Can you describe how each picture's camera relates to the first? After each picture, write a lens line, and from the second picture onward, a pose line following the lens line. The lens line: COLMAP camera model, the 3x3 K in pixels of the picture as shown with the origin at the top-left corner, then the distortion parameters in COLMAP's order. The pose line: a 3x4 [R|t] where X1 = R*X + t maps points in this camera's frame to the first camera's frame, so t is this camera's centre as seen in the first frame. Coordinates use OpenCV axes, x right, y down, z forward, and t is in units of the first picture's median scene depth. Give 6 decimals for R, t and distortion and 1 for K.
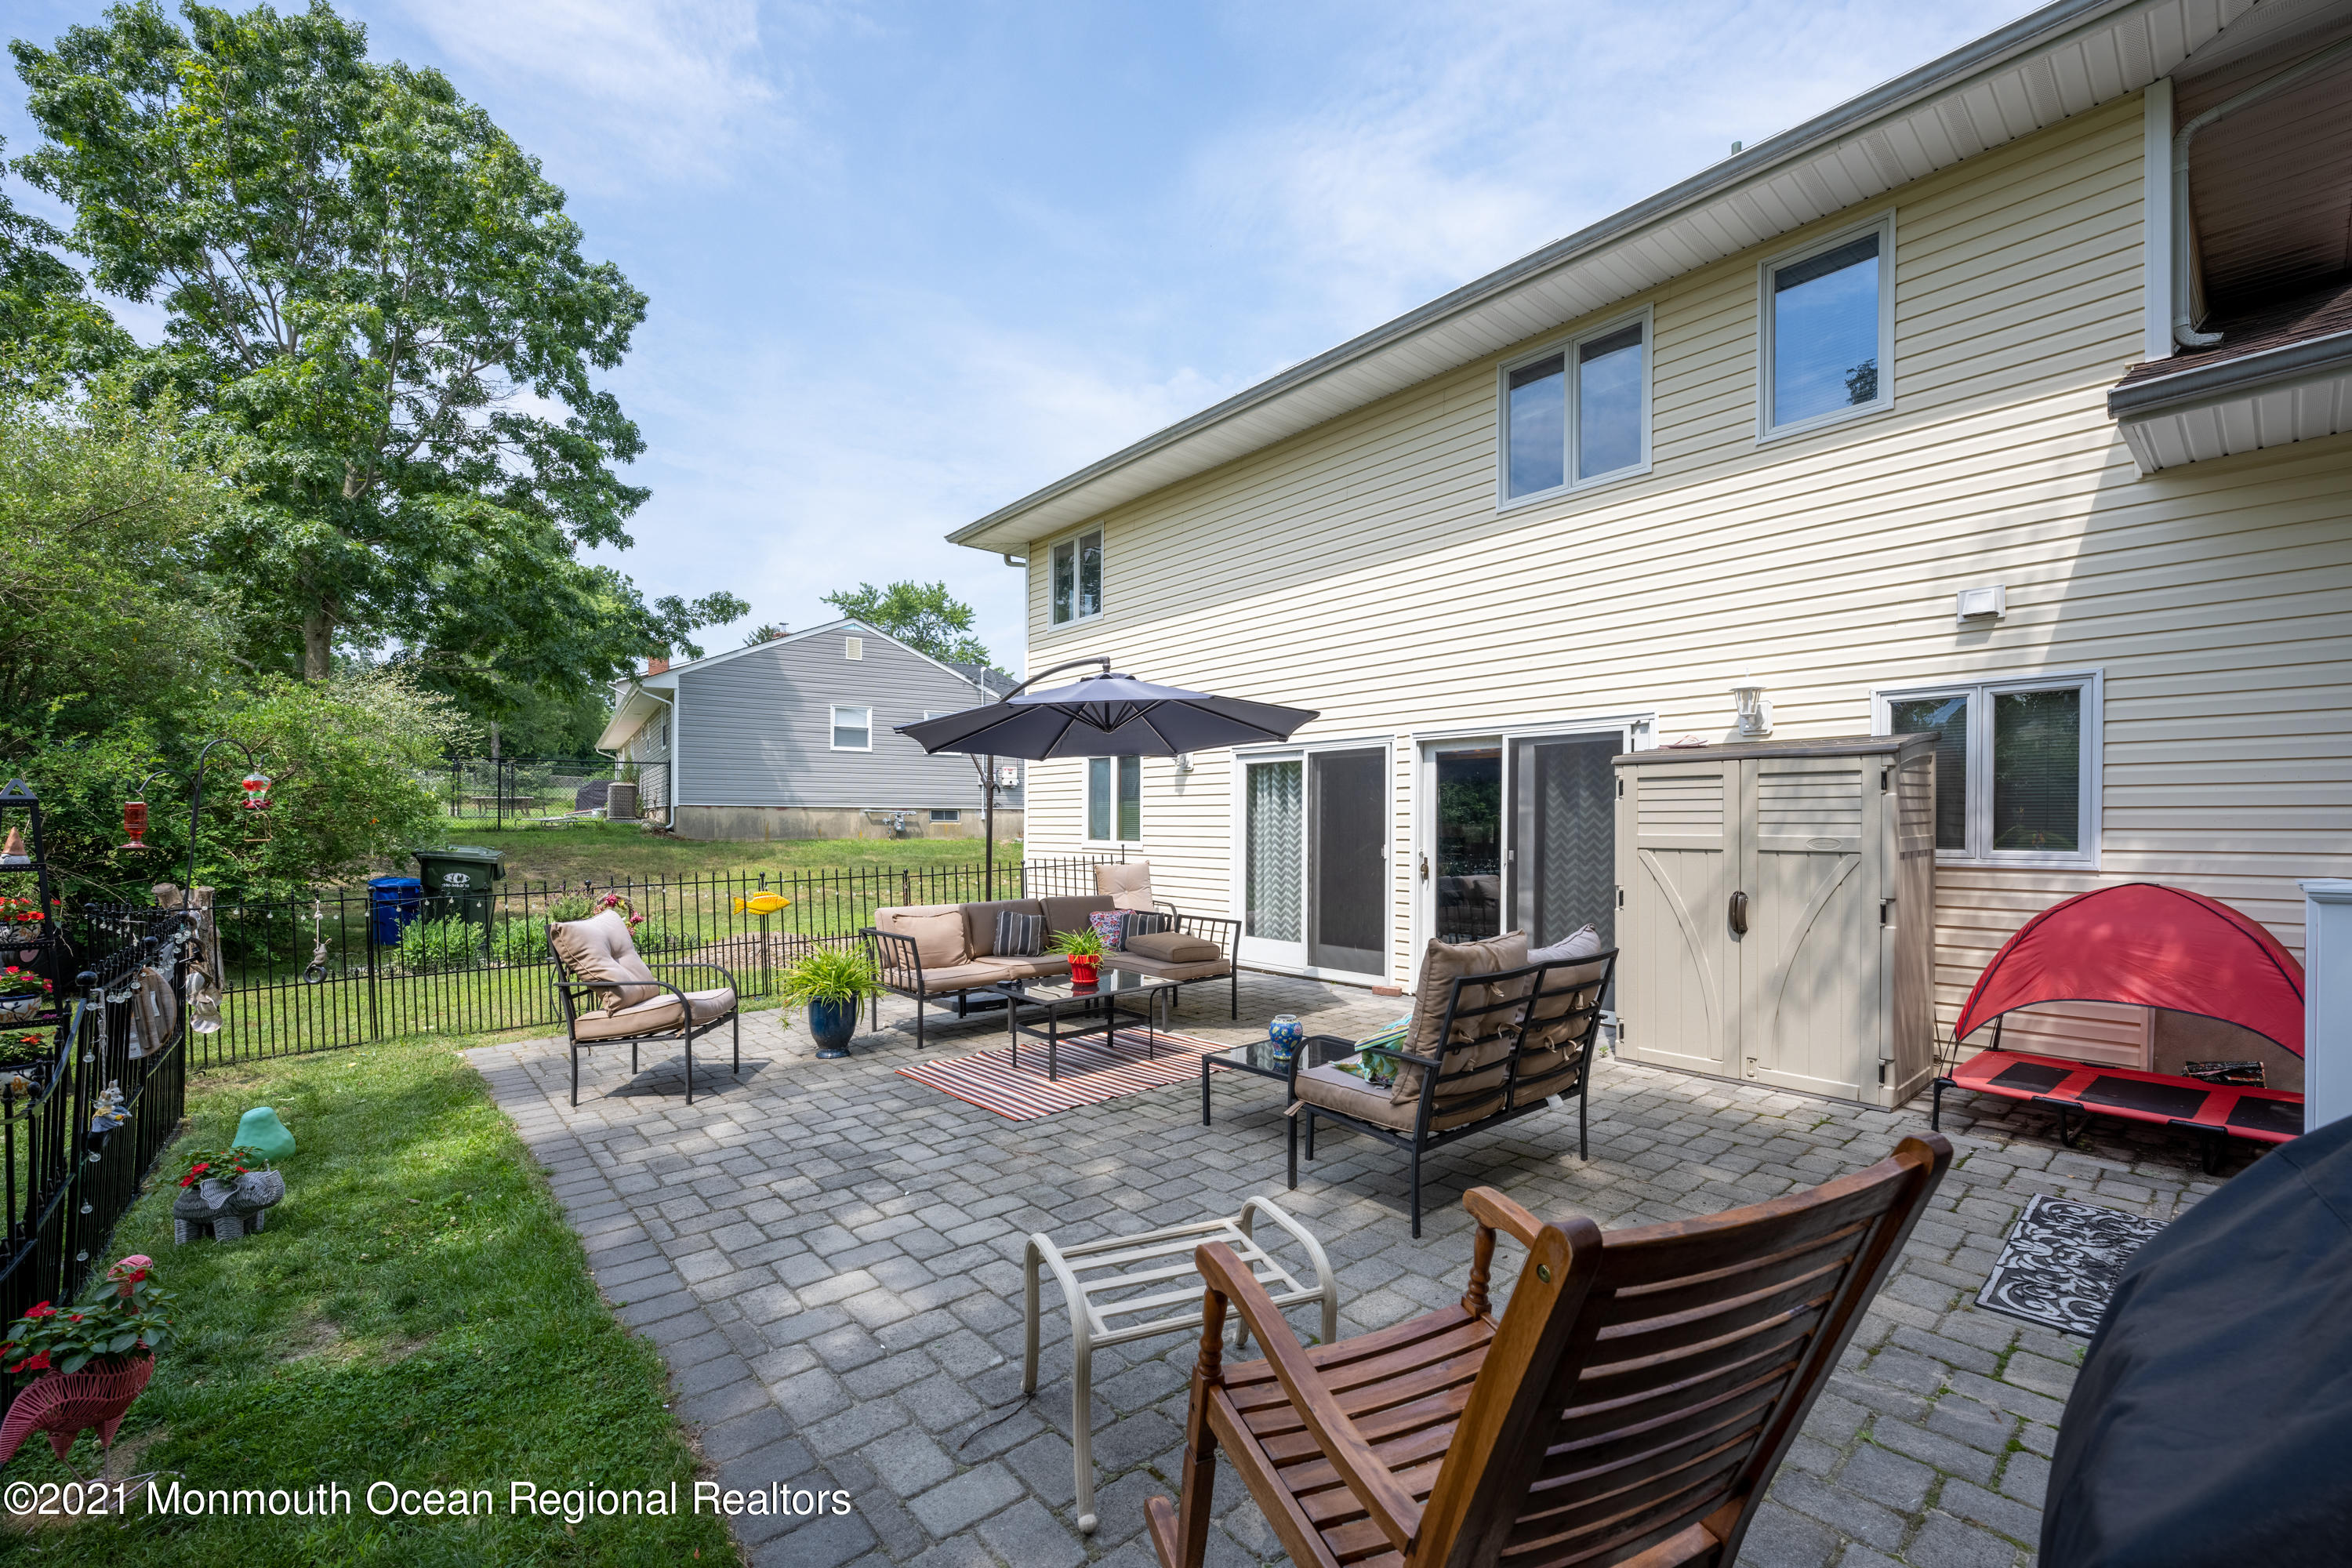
lens RADIAL K [[950.8, 0, 1176.2], [0, 950.8, 834.8], [0, 0, 1]] dist [0.001567, 0.000130]
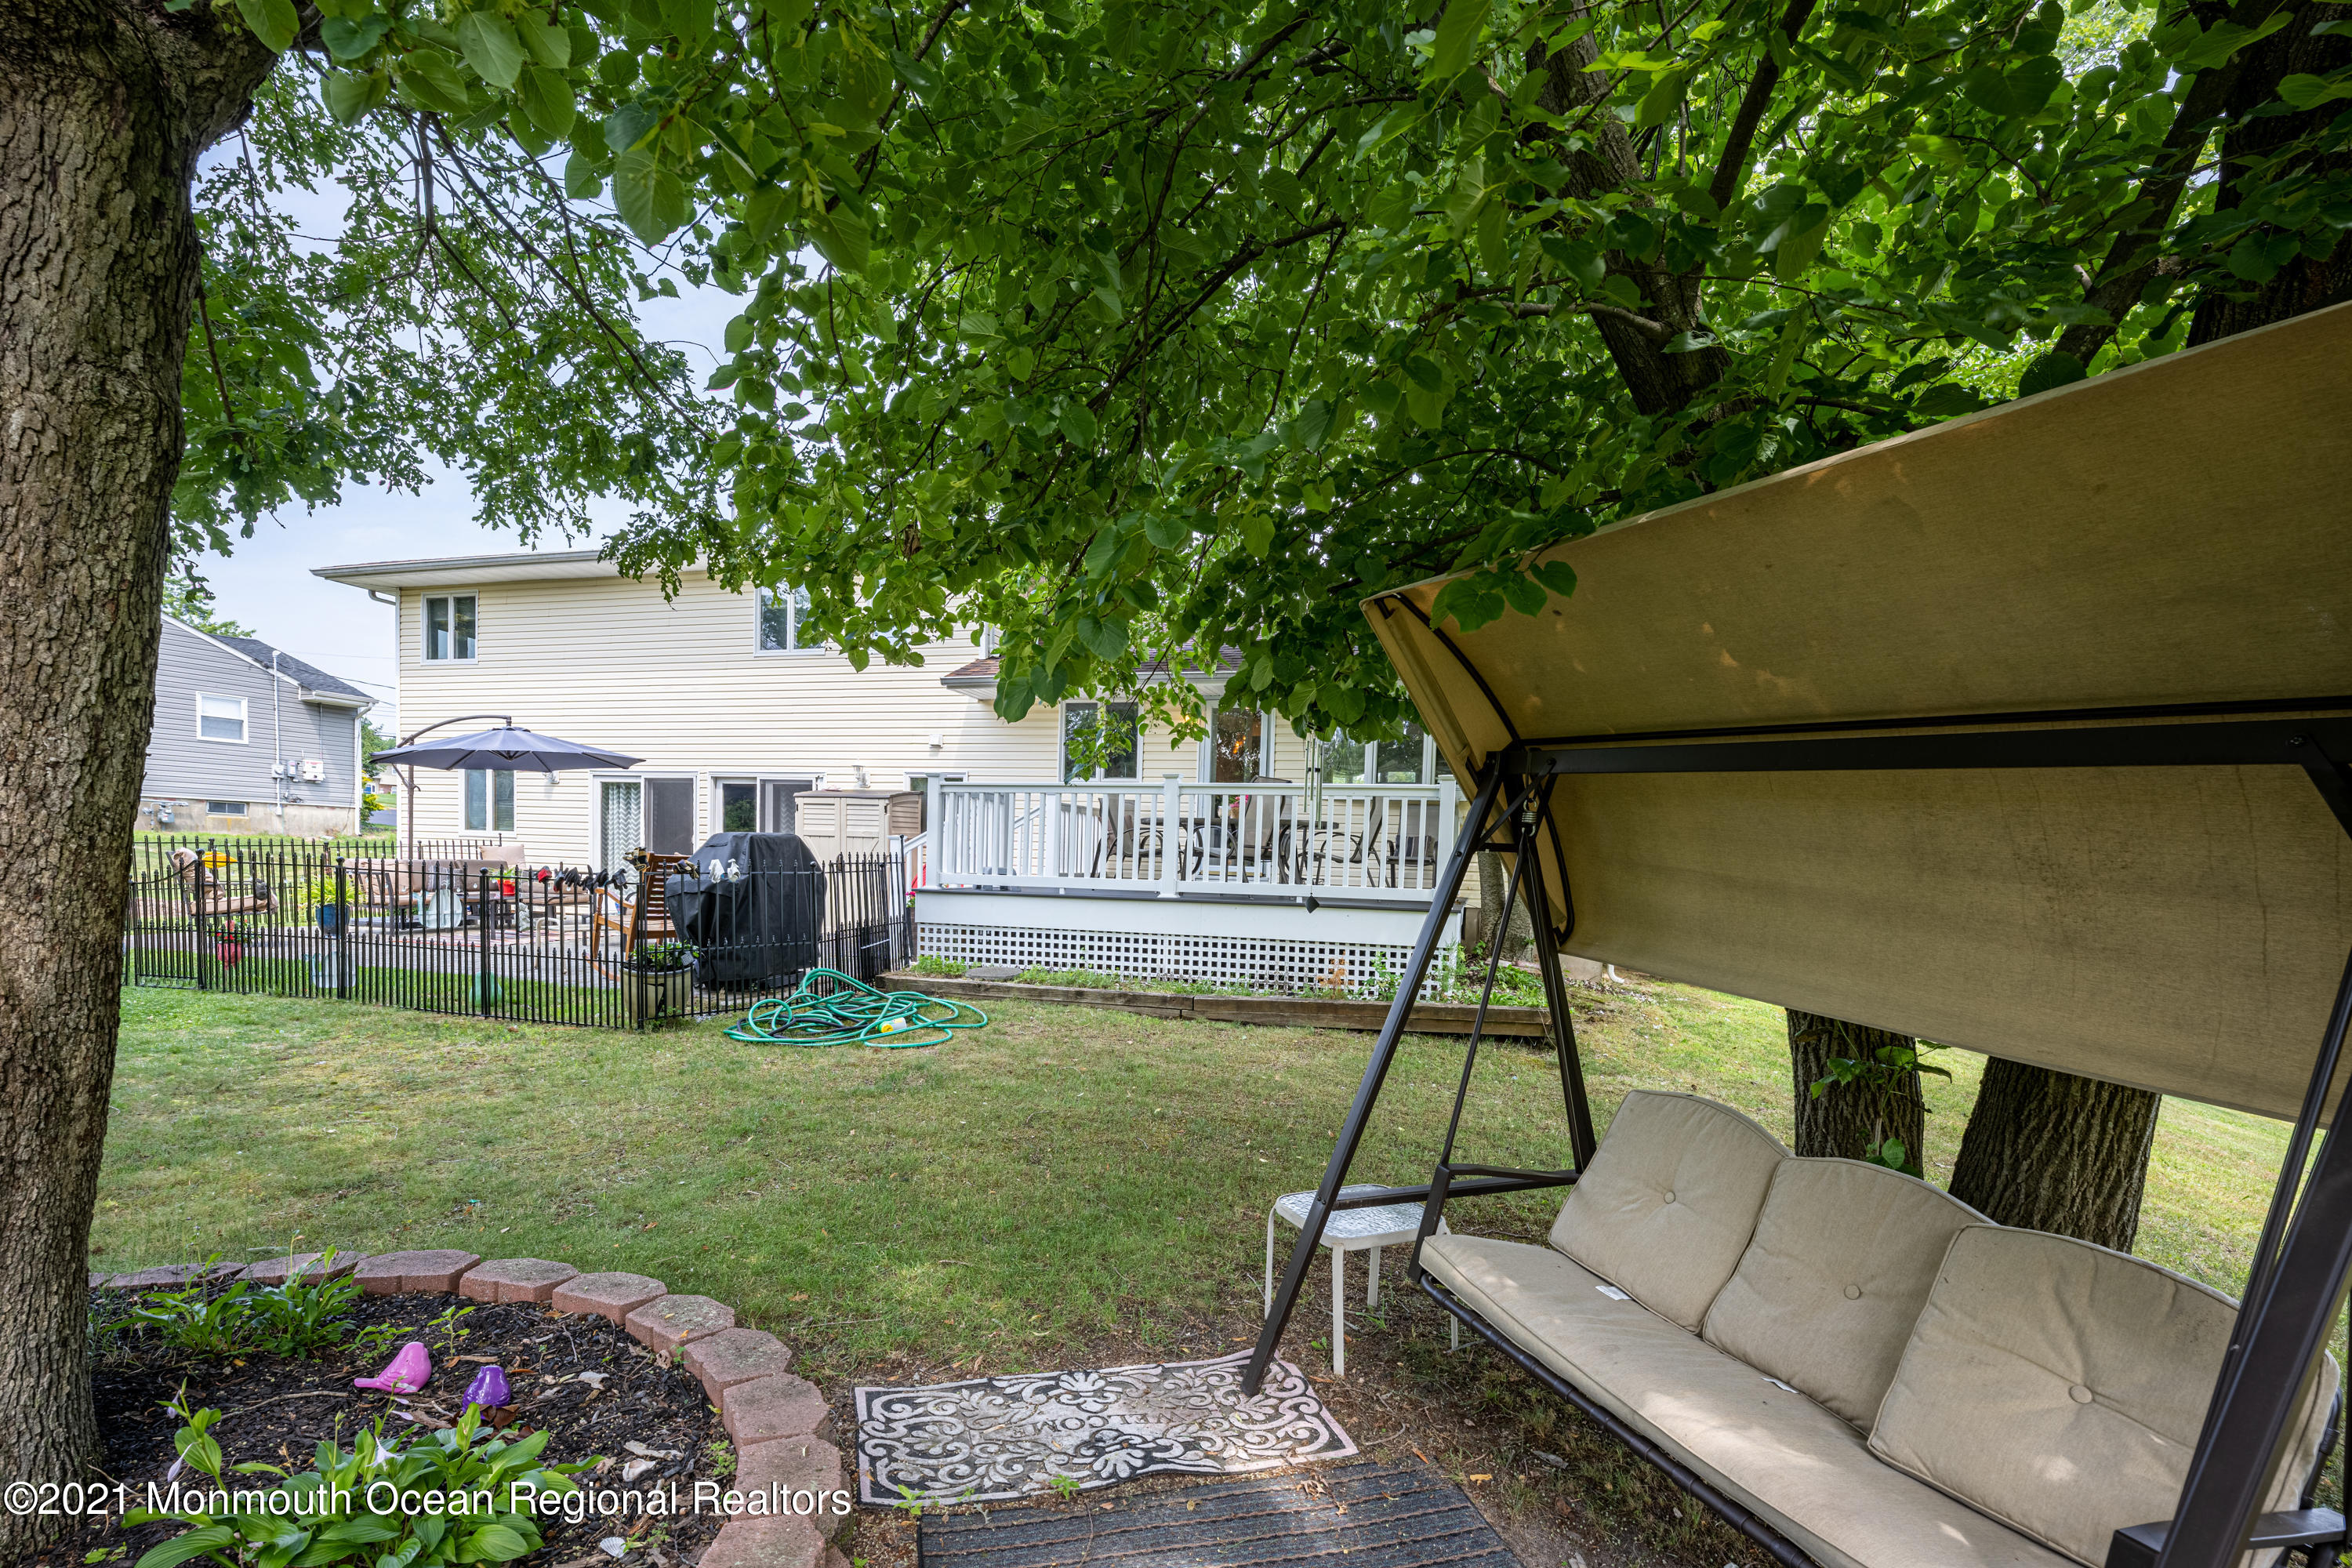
lens RADIAL K [[1073.3, 0, 1177.9], [0, 1073.3, 932.5], [0, 0, 1]] dist [0.000167, -0.000058]
pose [[0.842718, -0.008754, 0.538284, -0.084034], [-0.025331, 0.998116, 0.055889, 0.053311], [-0.537759, -0.060734, 0.840908, -1.074811]]
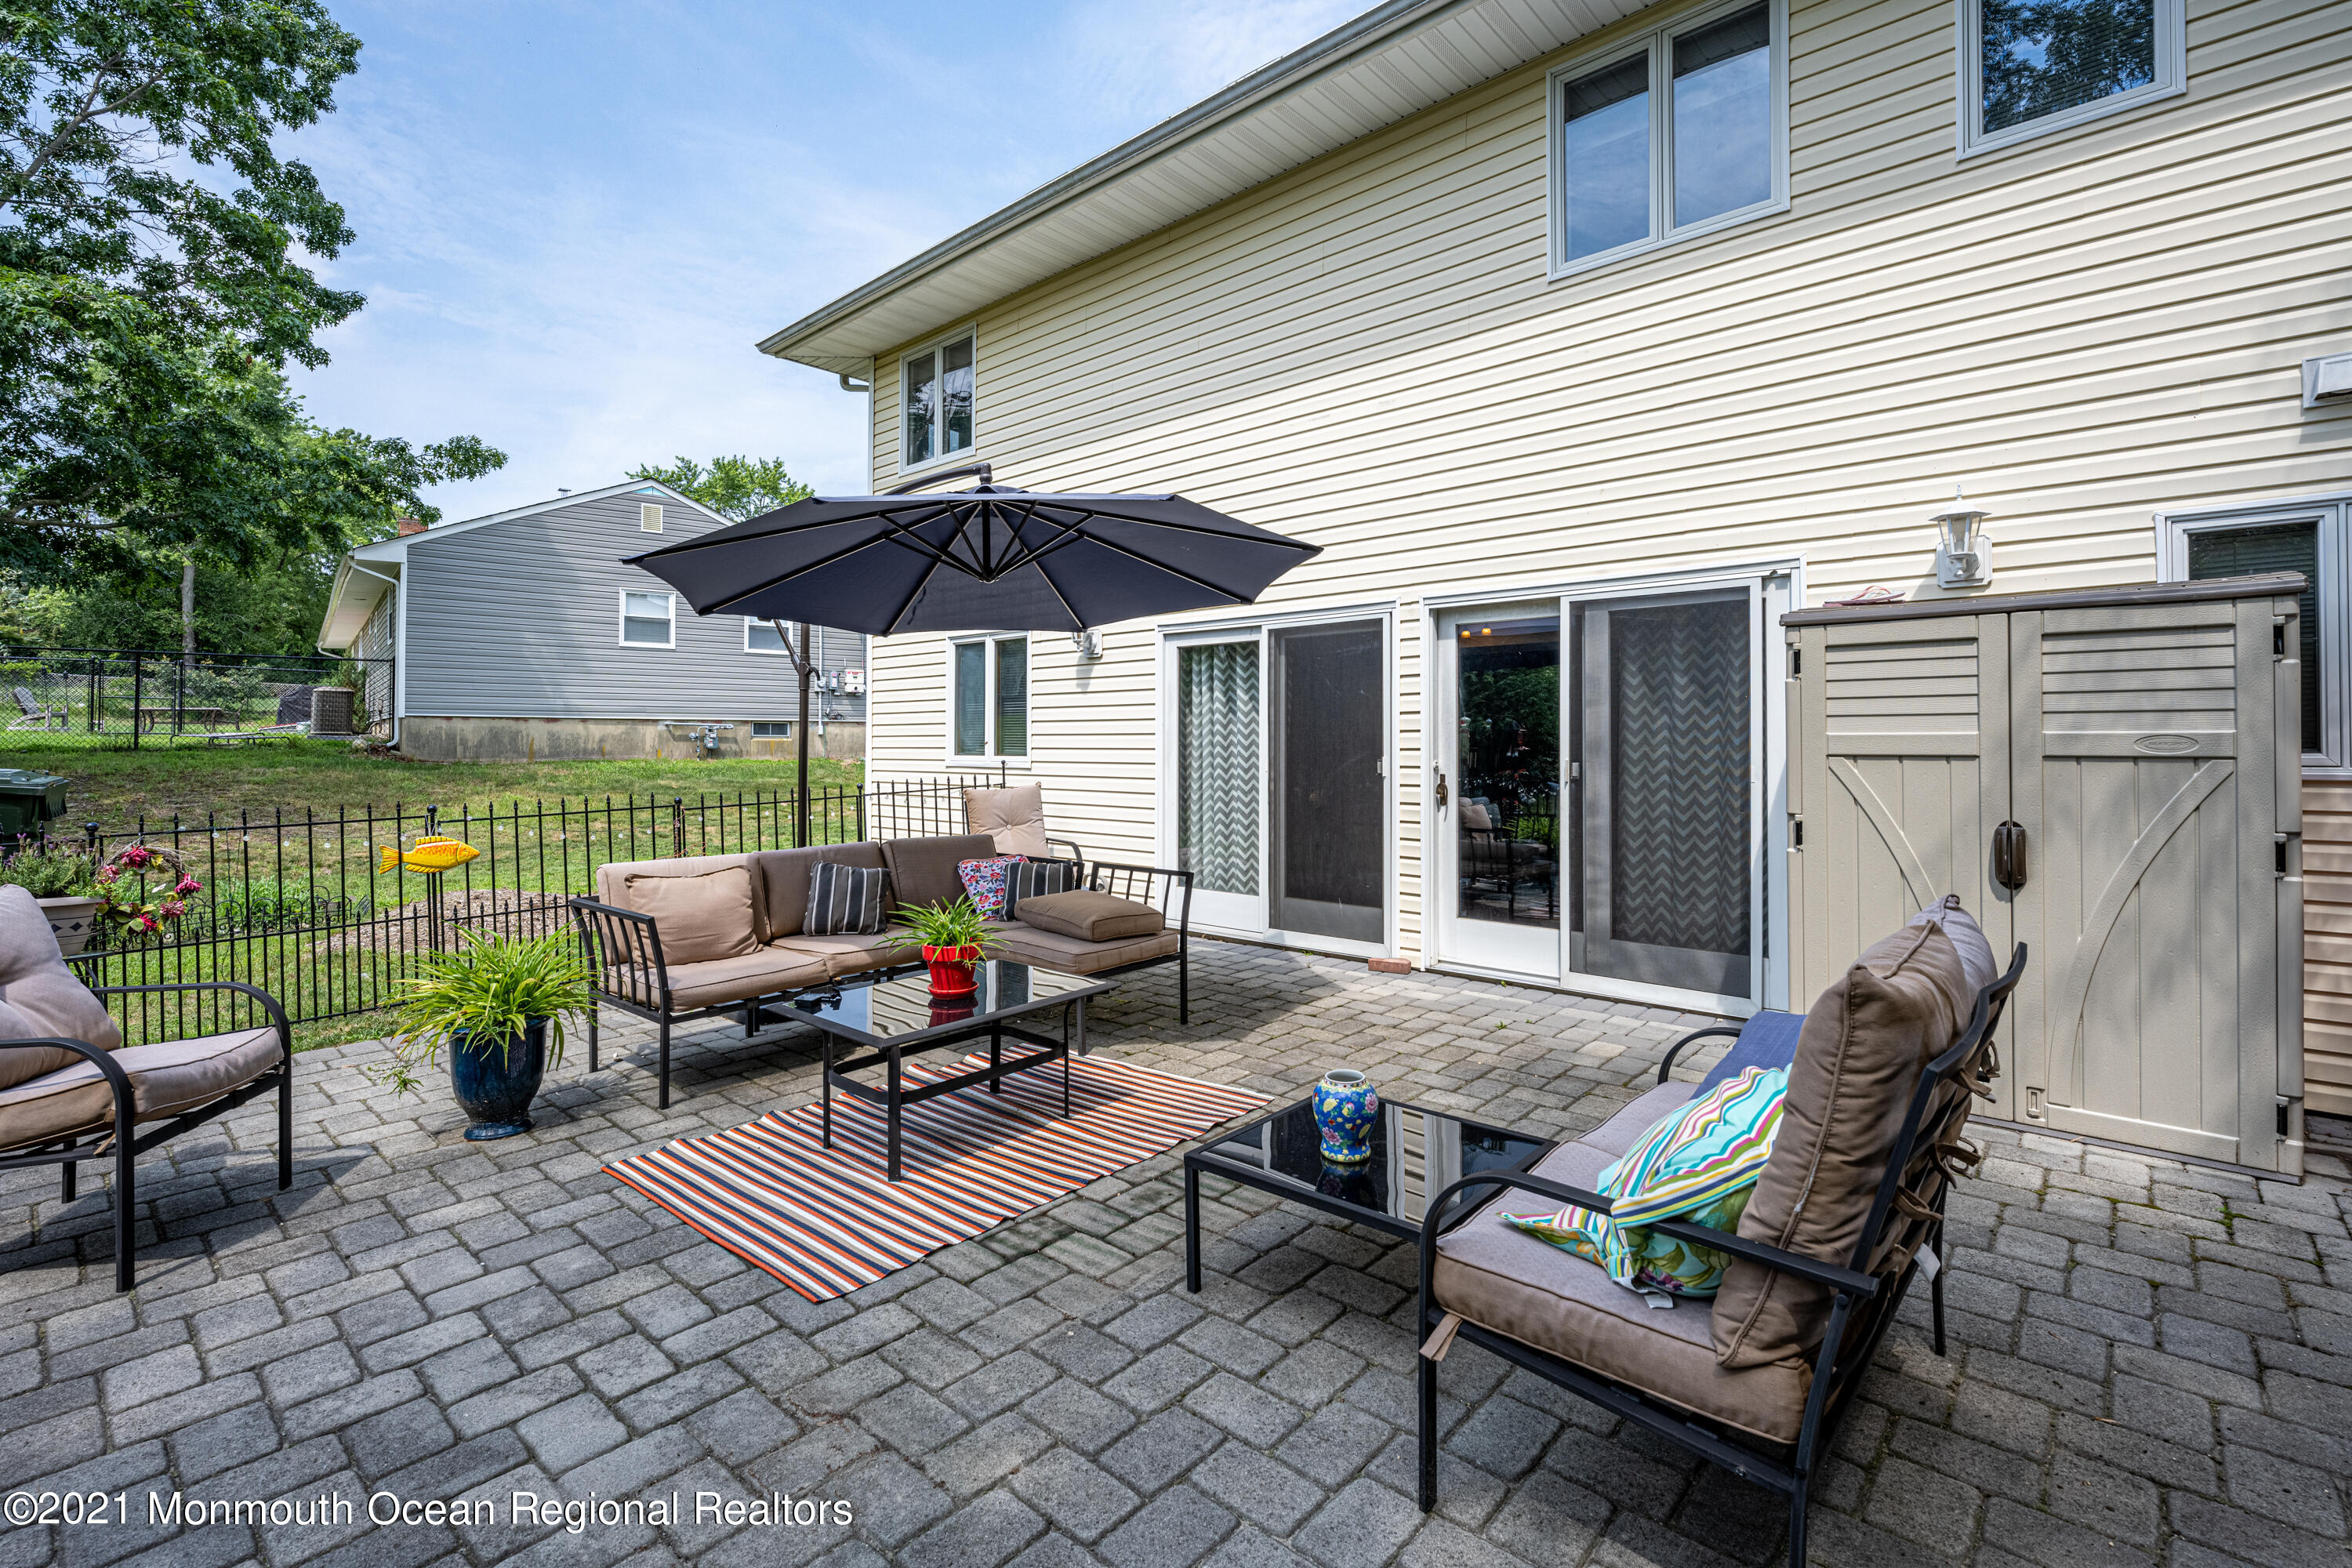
lens RADIAL K [[1053.5, 0, 1170.1], [0, 1053.5, 726.3], [0, 0, 1]] dist [-0.000175, -0.000172]
pose [[0.993724, -0.002536, 0.111834, -0.024200], [0.005548, 0.999630, -0.026635, 0.007561], [-0.111725, 0.027088, 0.993370, 0.233061]]
